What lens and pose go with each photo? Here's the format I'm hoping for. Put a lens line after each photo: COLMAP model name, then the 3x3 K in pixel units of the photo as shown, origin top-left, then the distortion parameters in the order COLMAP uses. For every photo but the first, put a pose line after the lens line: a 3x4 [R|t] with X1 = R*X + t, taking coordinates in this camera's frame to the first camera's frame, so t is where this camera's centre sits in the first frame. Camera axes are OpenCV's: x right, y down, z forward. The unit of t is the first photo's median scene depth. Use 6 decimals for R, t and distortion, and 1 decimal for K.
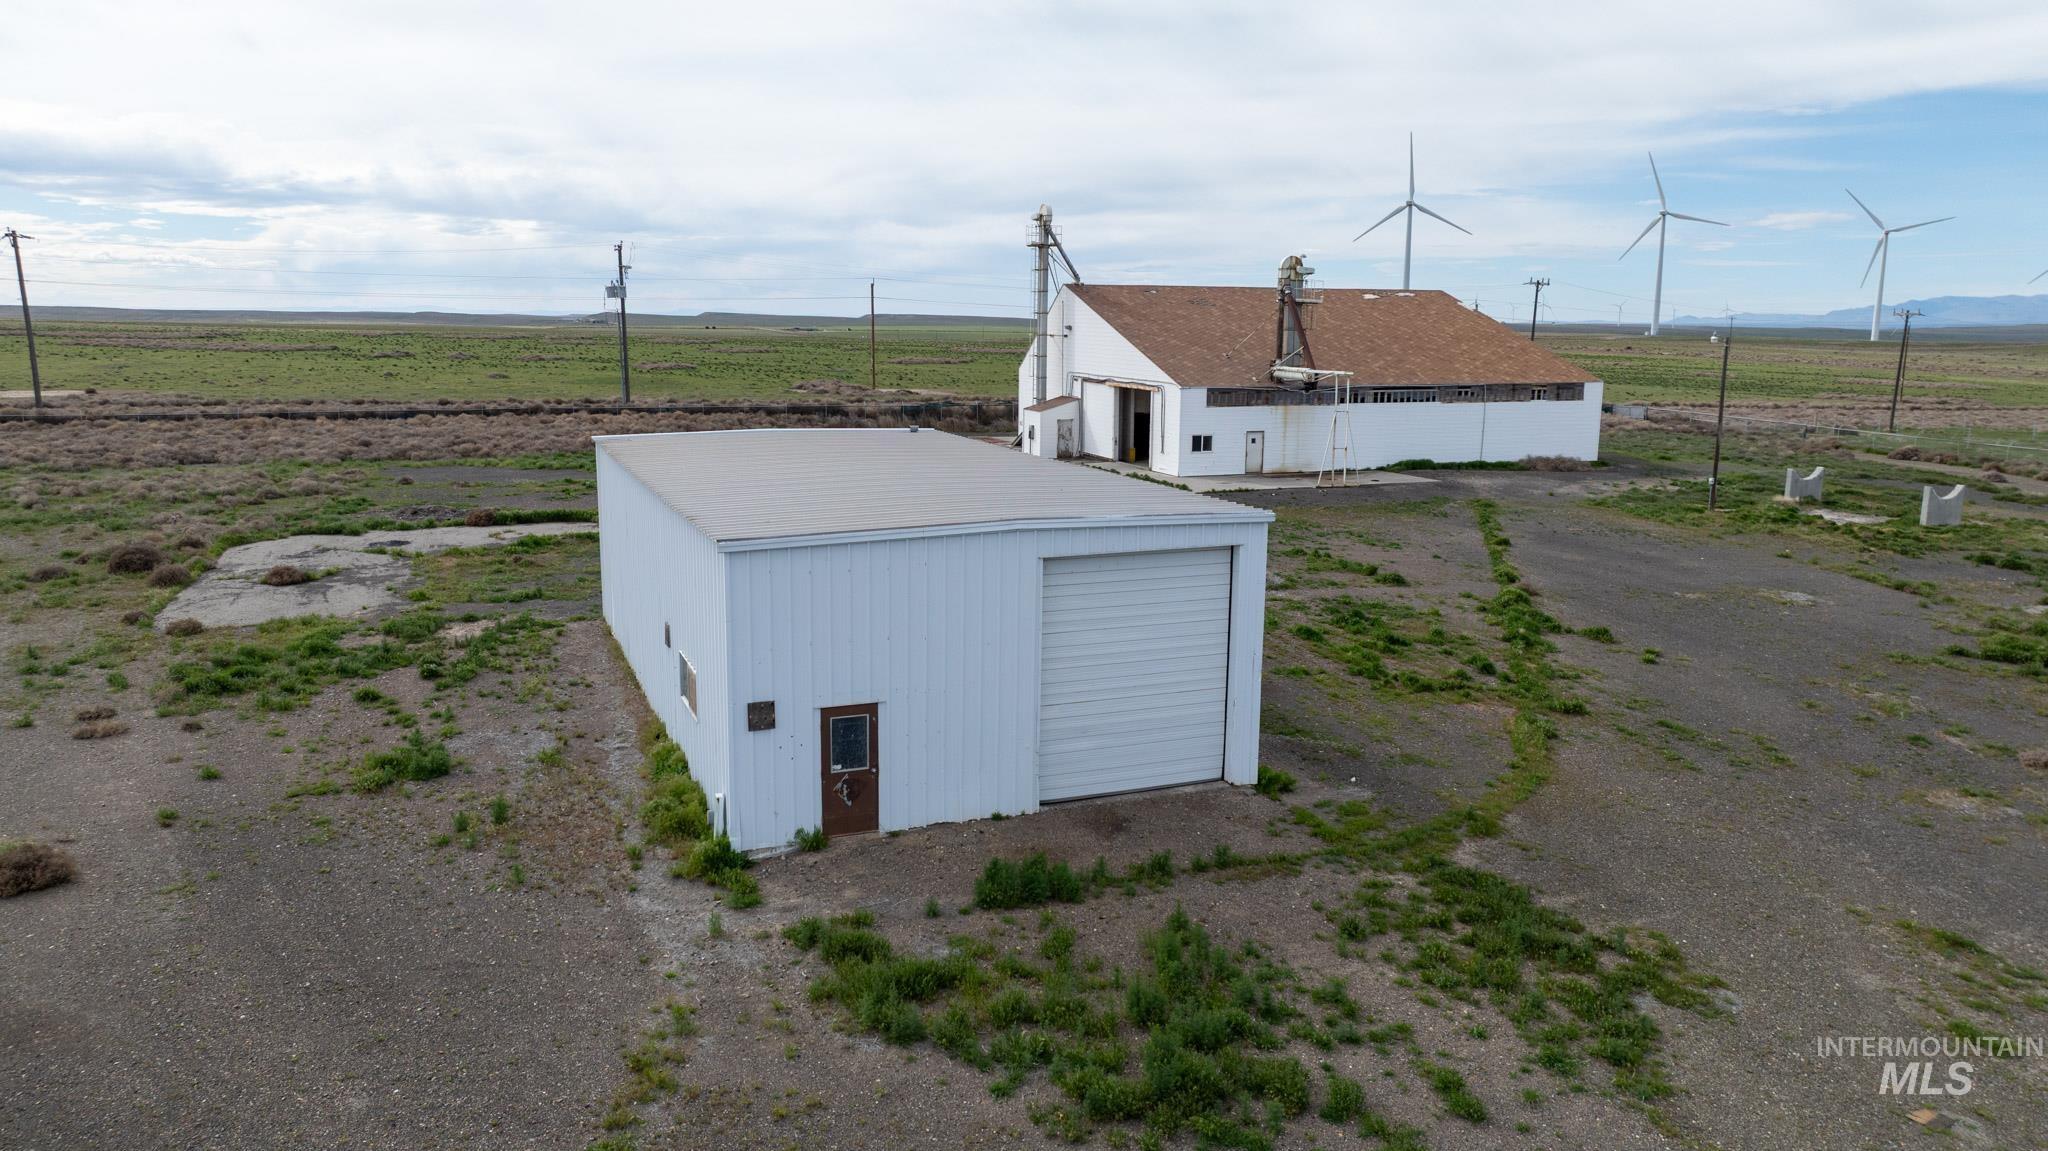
lens RADIAL K [[1450.1, 0, 1032.2], [0, 1450.1, 583.3], [0, 0, 1]] dist [-0.006801, -0.003360]
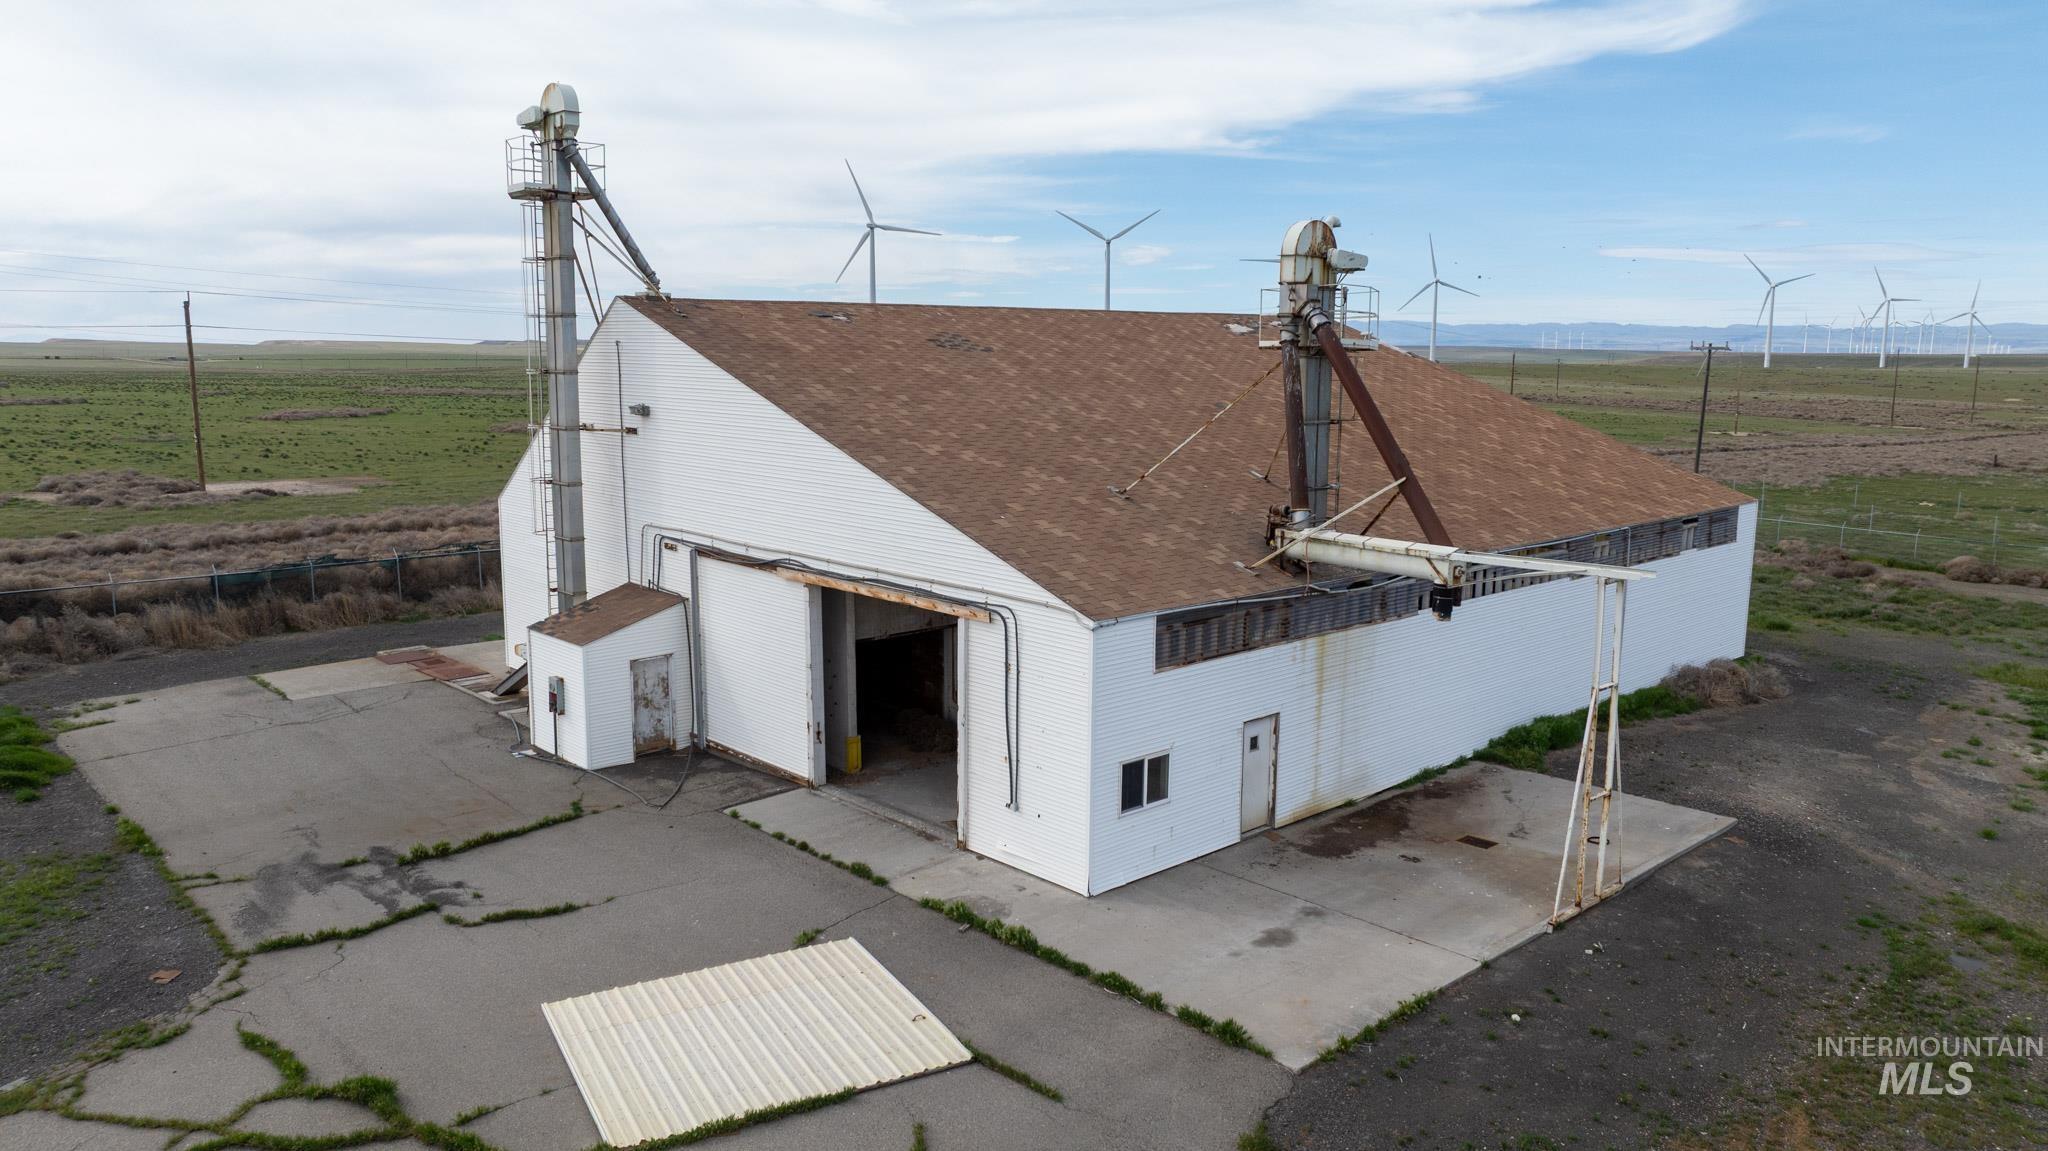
lens RADIAL K [[1450.1, 0, 1032.2], [0, 1450.1, 583.3], [0, 0, 1]] dist [-0.006801, -0.003360]
pose [[0.932282, -0.060004, 0.356721, -0.019200], [0.066097, 0.997801, -0.004904, -0.133481], [-0.355642, 0.028150, 0.934198, 0.664537]]
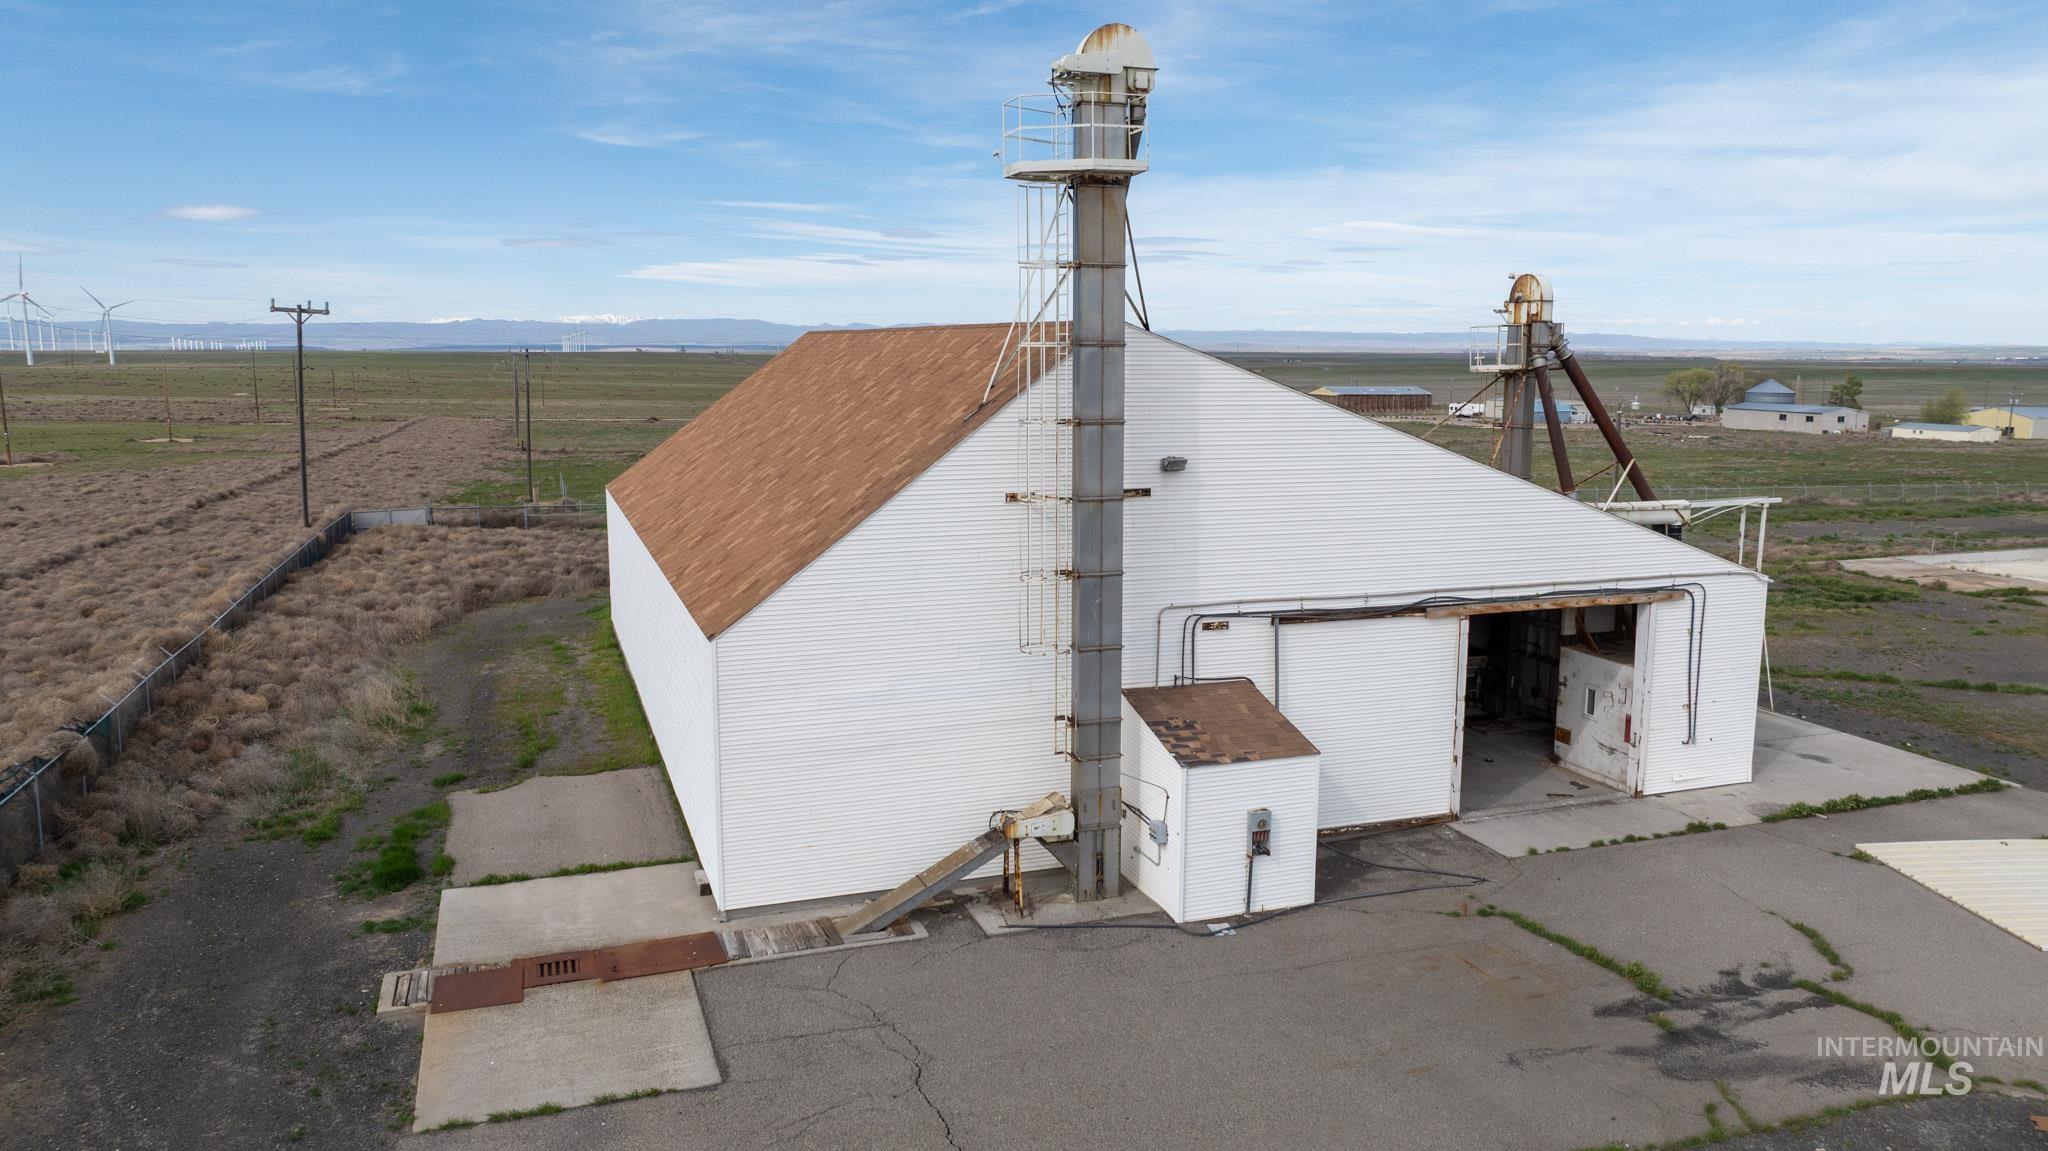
lens RADIAL K [[1471.4, 0, 1019.8], [0, 1471.4, 541.5], [0, 0, 1]] dist [-0.056198, 0.084806]
pose [[0.033686, -0.143055, 0.989141, -0.306926], [0.178329, 0.974681, 0.134891, -0.226700], [-0.983394, 0.171848, 0.058344, 1.109481]]
